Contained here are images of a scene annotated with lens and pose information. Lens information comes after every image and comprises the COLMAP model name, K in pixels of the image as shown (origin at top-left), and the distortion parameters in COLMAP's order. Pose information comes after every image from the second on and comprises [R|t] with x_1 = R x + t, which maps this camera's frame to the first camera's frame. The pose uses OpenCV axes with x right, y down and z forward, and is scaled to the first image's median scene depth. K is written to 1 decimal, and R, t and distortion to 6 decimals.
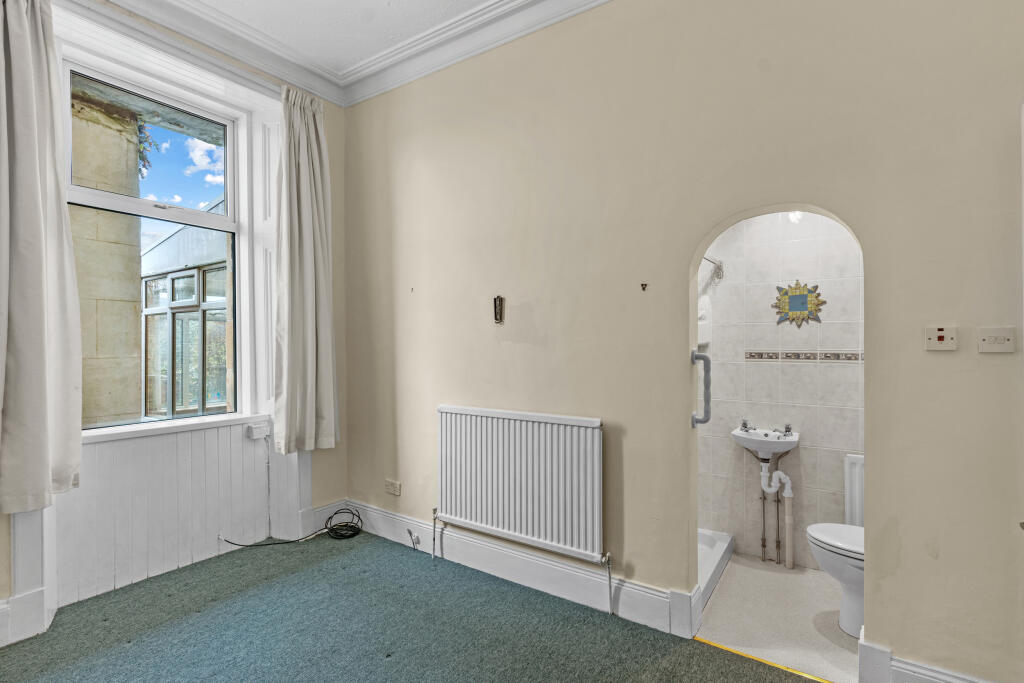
lens RADIAL K [[494.9, 0, 508.7], [0, 494.9, 338.1], [0, 0, 1]] dist [-0.000045, -0.000172]
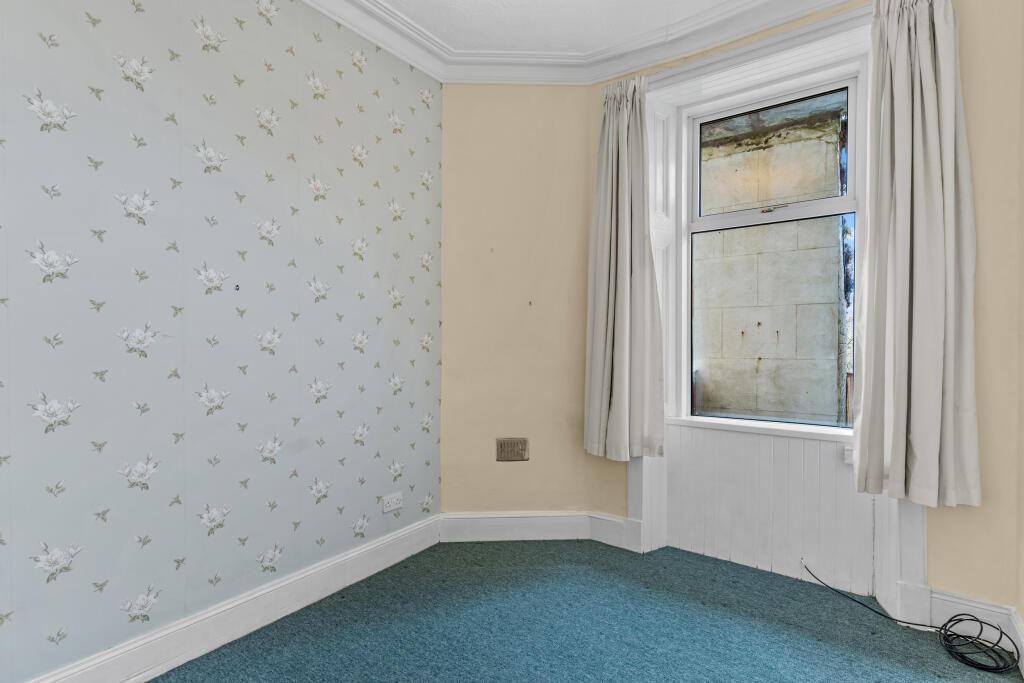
lens RADIAL K [[495.1, 0, 512.1], [0, 495.1, 347.4], [0, 0, 1]] dist [0.000948, -0.000169]
pose [[-0.035584, 0.005240, -0.999353, 0.310030], [0.006930, 0.999964, 0.004997, 0.006333], [0.999343, -0.006747, -0.035619, 0.474588]]
